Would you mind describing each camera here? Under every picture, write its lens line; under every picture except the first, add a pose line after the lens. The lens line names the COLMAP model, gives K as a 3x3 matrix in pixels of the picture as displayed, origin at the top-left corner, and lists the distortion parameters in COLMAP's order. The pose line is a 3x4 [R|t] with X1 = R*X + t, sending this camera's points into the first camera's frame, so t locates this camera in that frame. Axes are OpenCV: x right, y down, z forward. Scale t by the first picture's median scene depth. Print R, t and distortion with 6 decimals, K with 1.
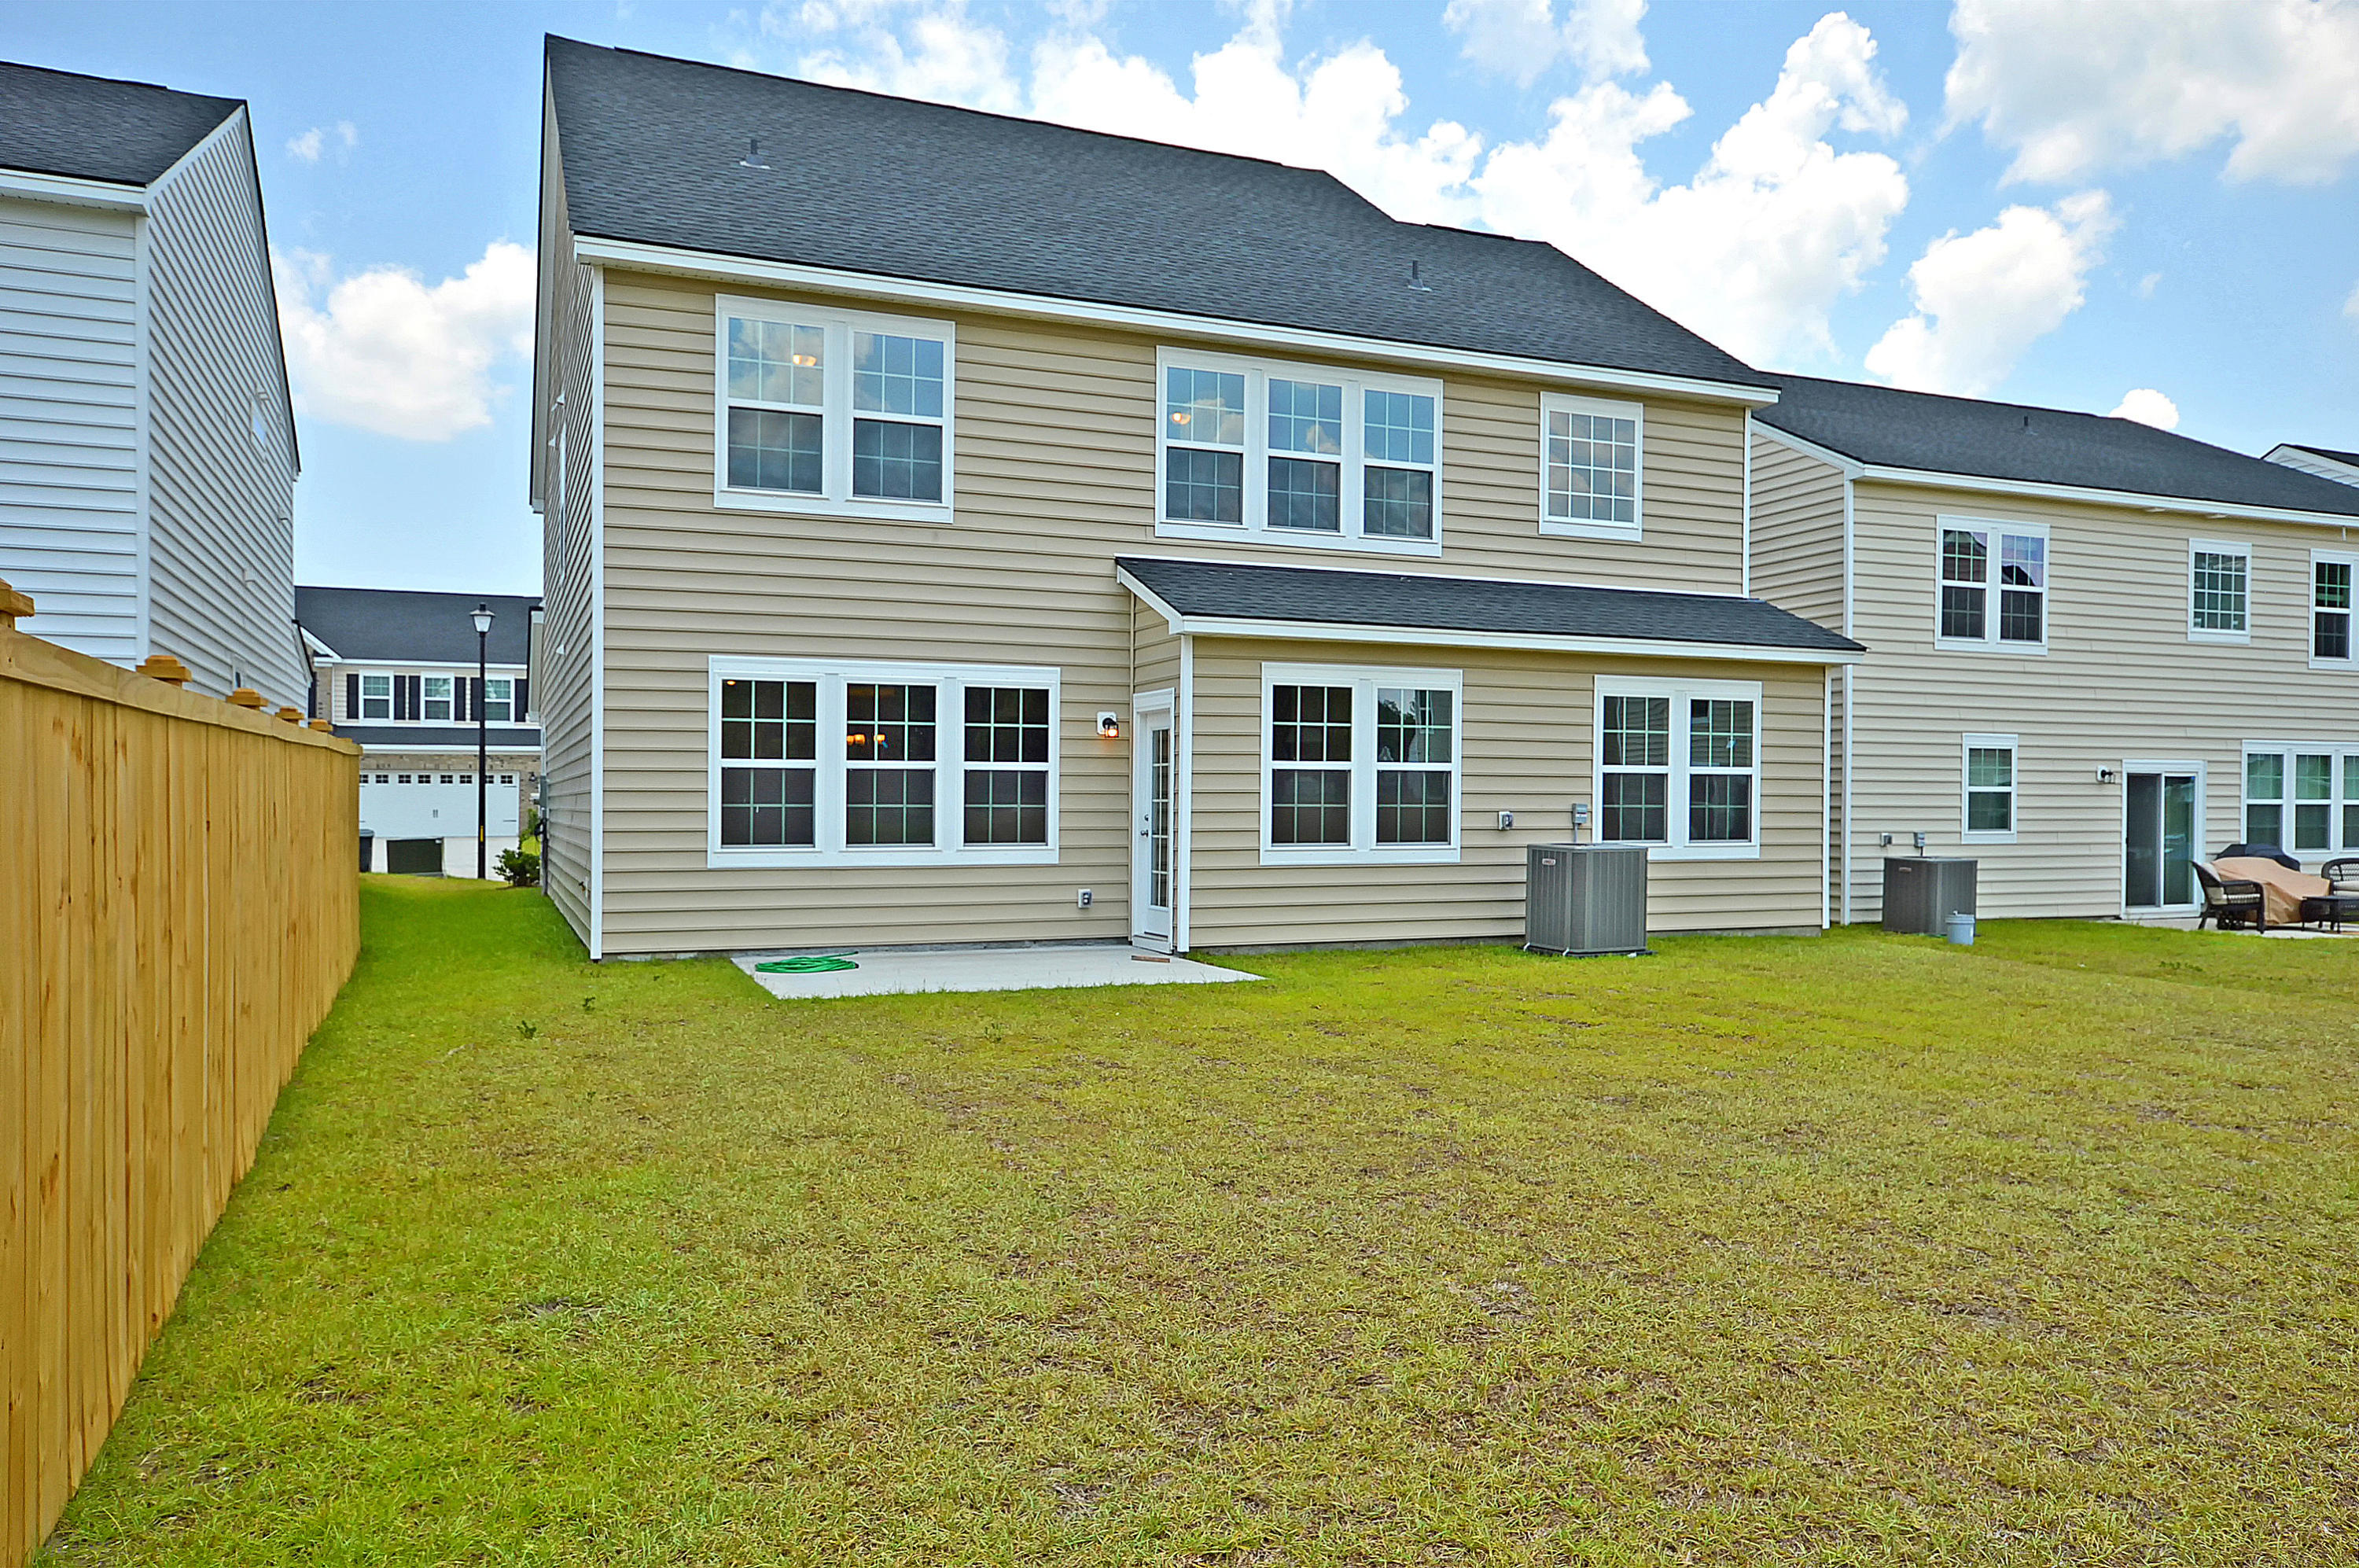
lens RADIAL K [[1697.0, 0, 1253.4], [0, 1697.0, 798.2], [0, 0, 1]] dist [0.026814, 0.000275]
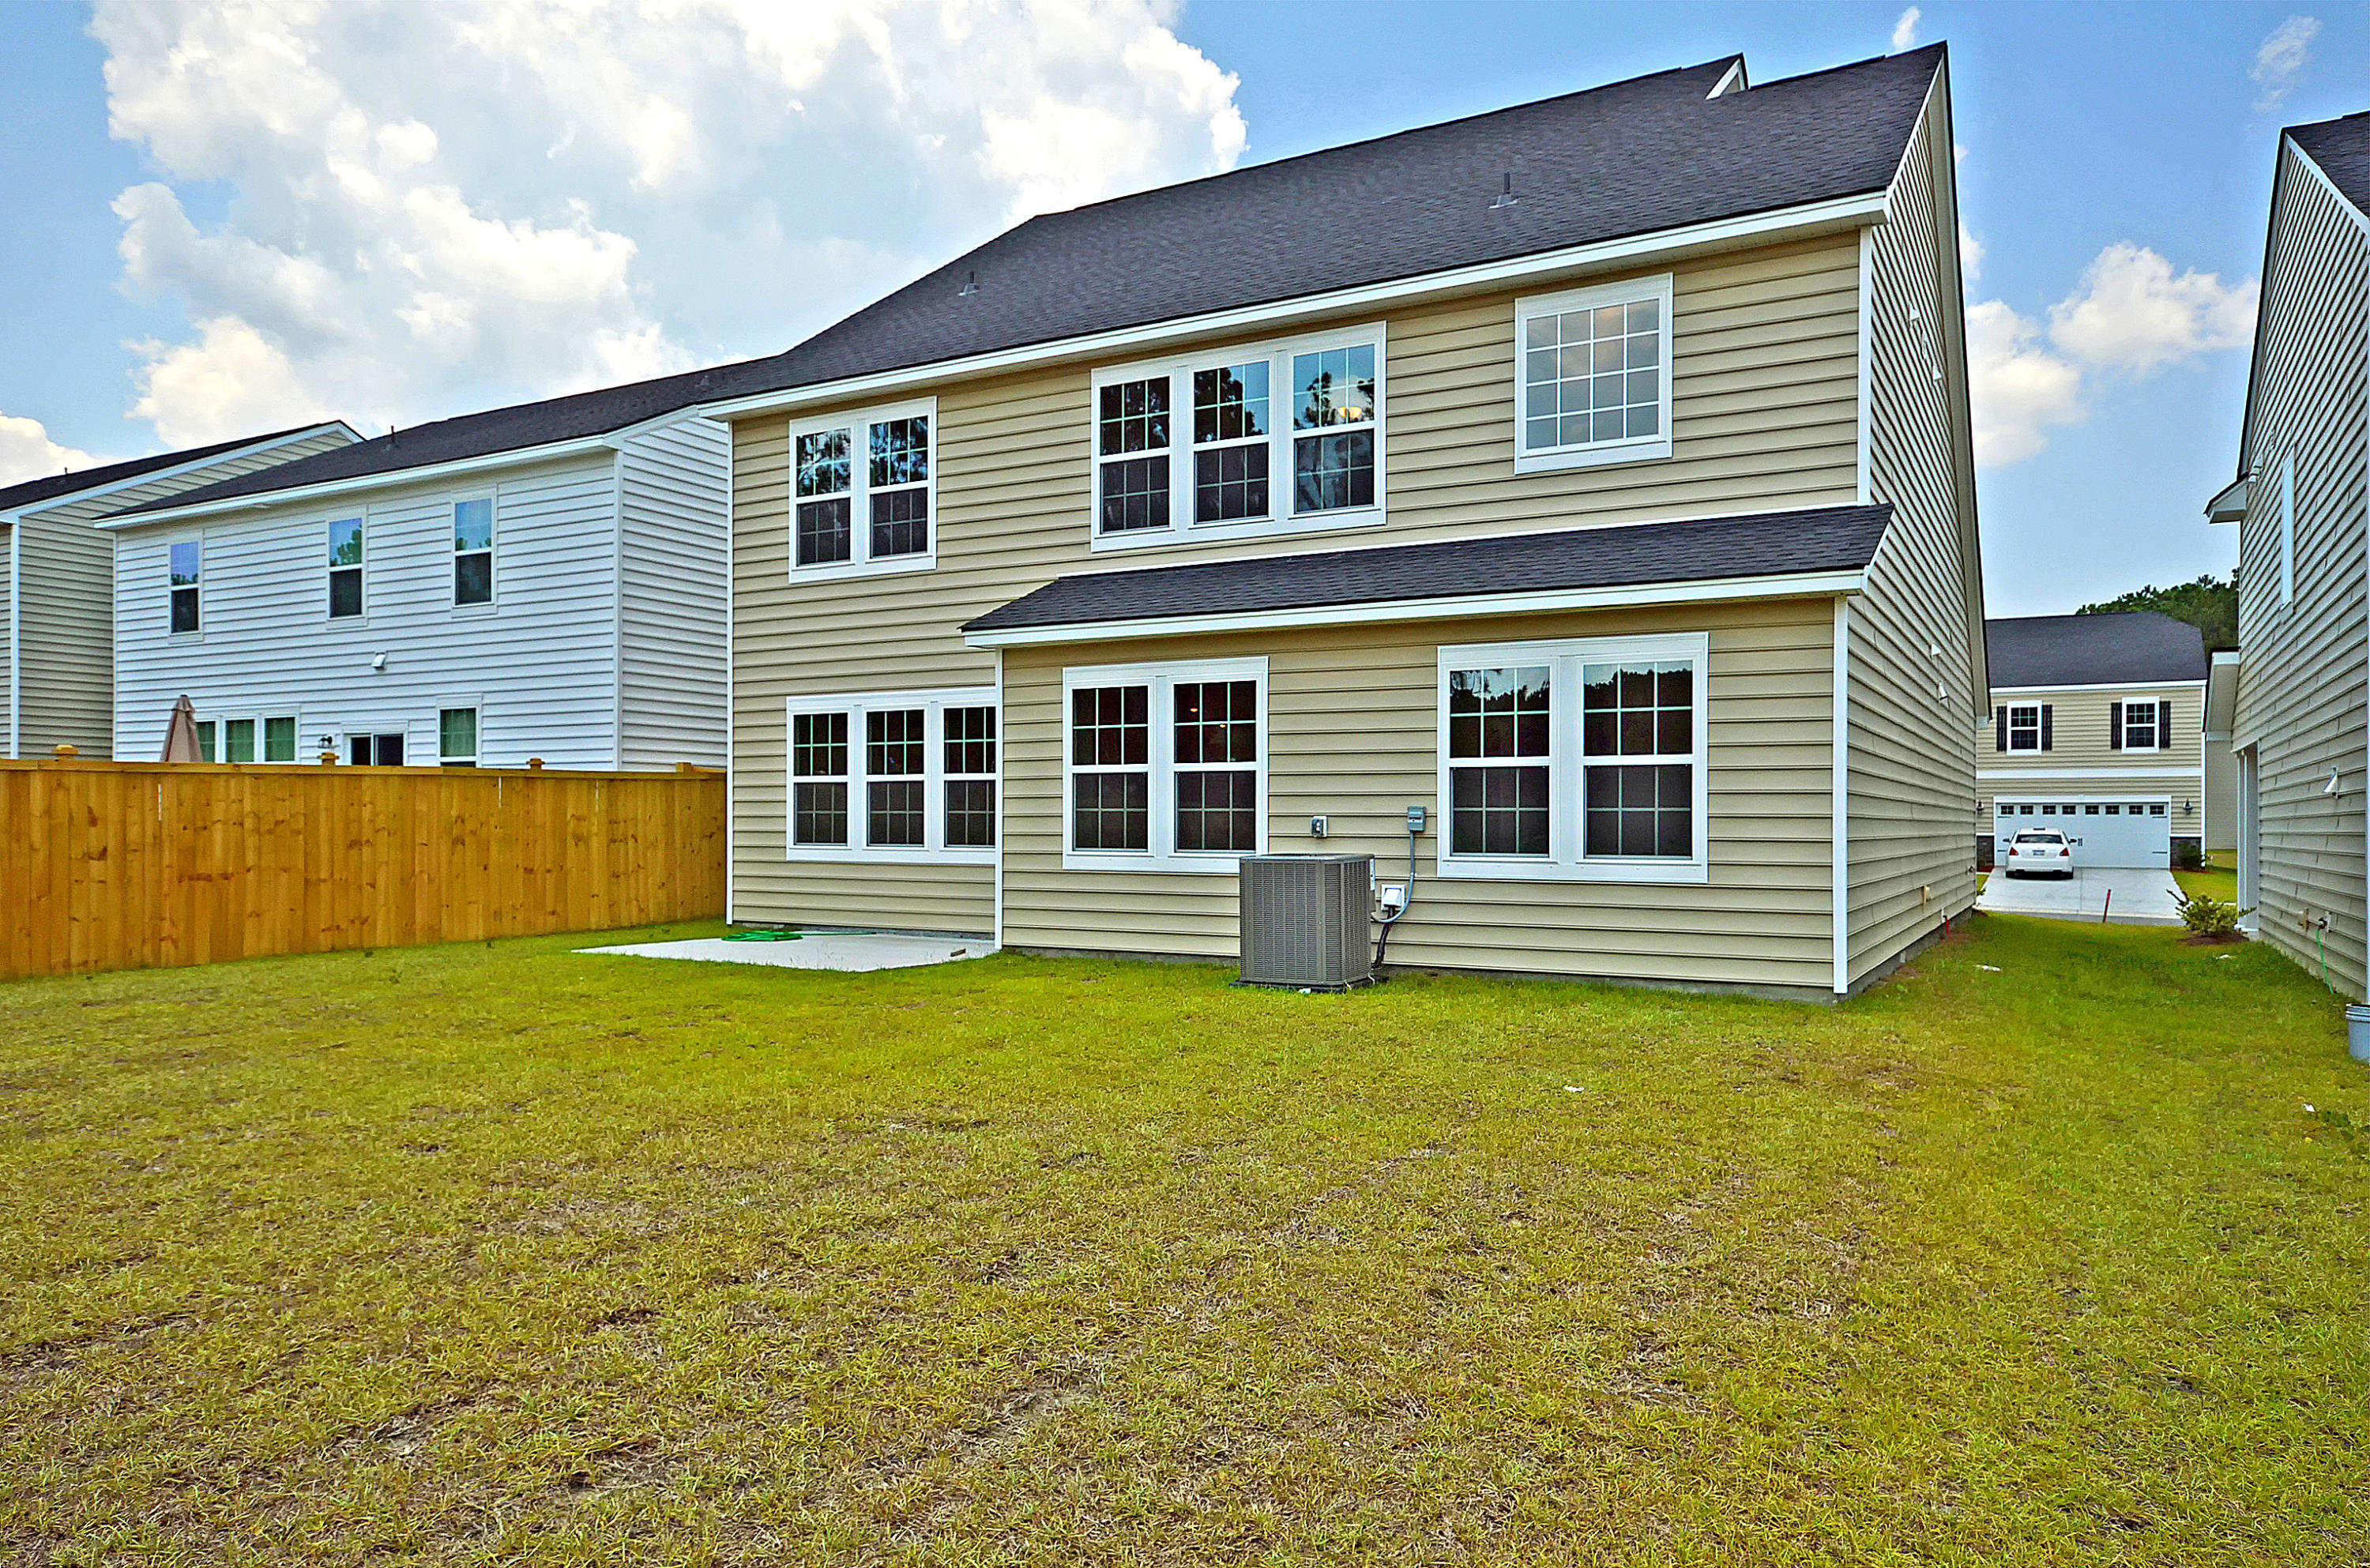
lens RADIAL K [[1632.4, 0, 1185.0], [0, 1632.4, 784.0], [0, 0, 1]] dist [0.024141, -0.000166]
pose [[0.579563, -0.019603, -0.814692, 0.792655], [0.000815, 0.999724, -0.023475, 0.011104], [0.814927, 0.012941, 0.579419, 0.472819]]
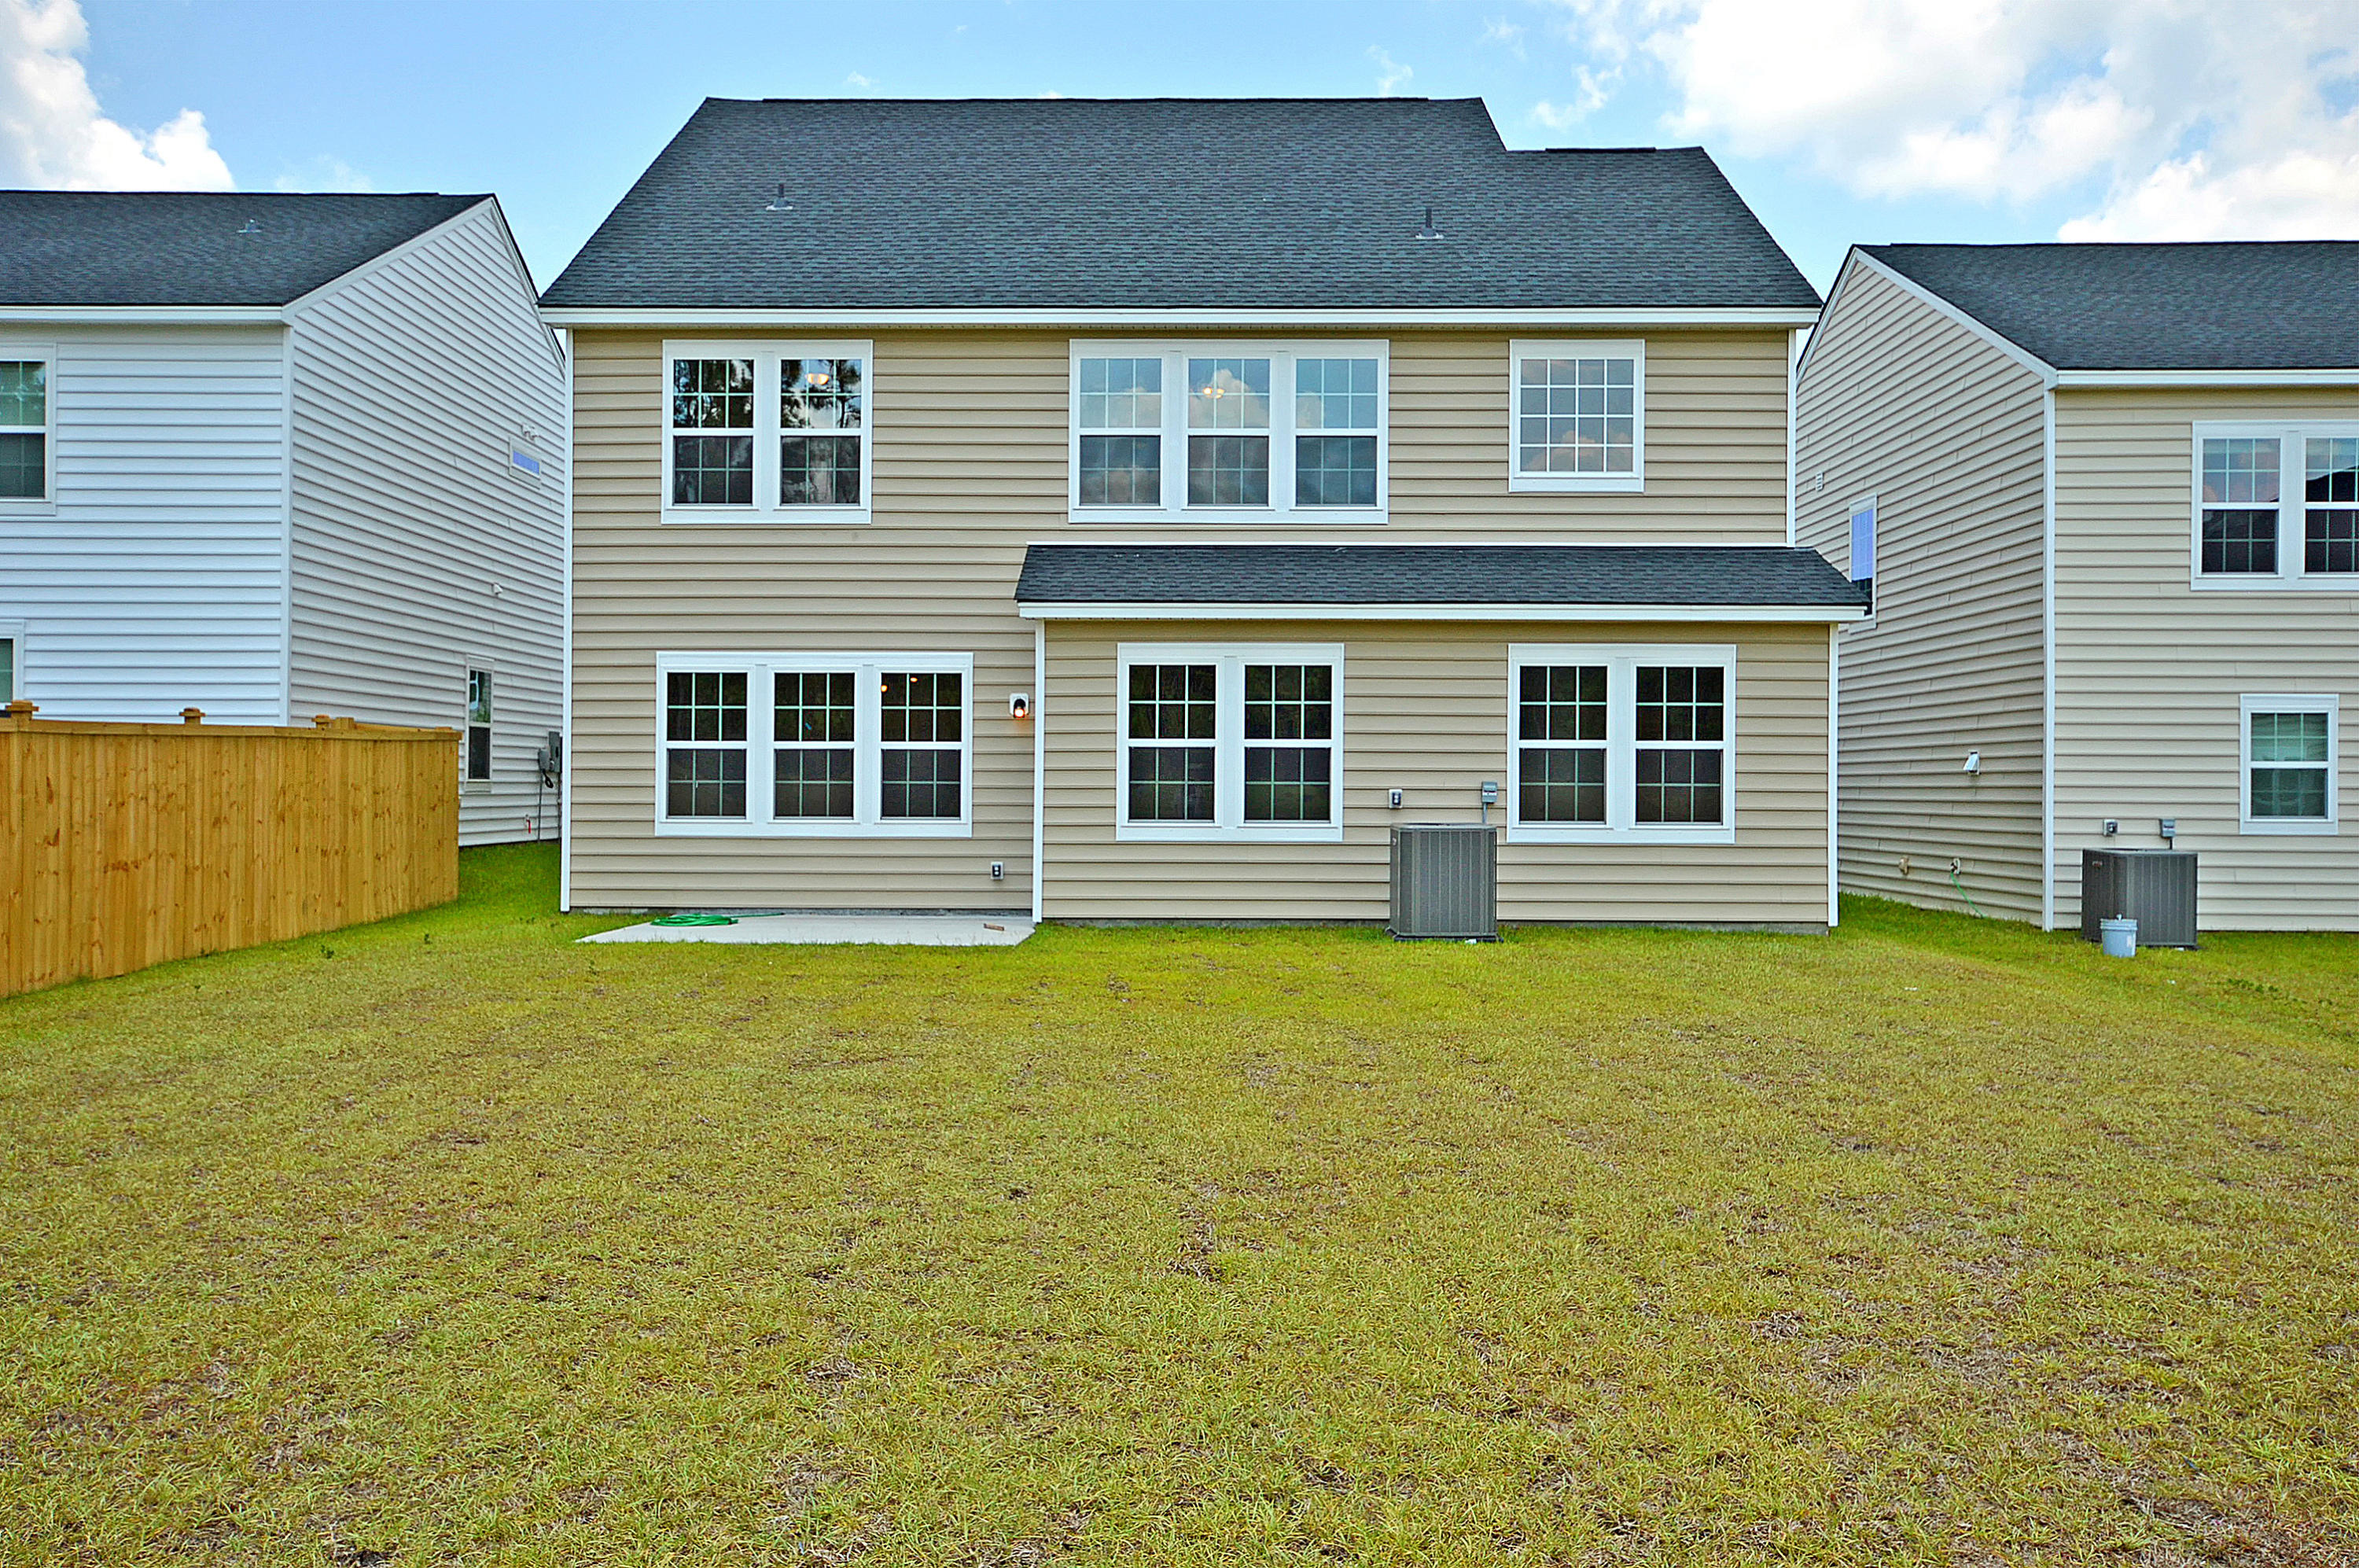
lens RADIAL K [[1991.0, 0, 1173.0], [0, 1991.0, 748.2], [0, 0, 1]] dist [0.035341, 0.003172]
pose [[0.907085, -0.005643, -0.420910, 0.515111], [-0.000682, 0.999889, -0.014873, 0.001419], [0.420947, 0.013778, 0.906981, -0.075093]]
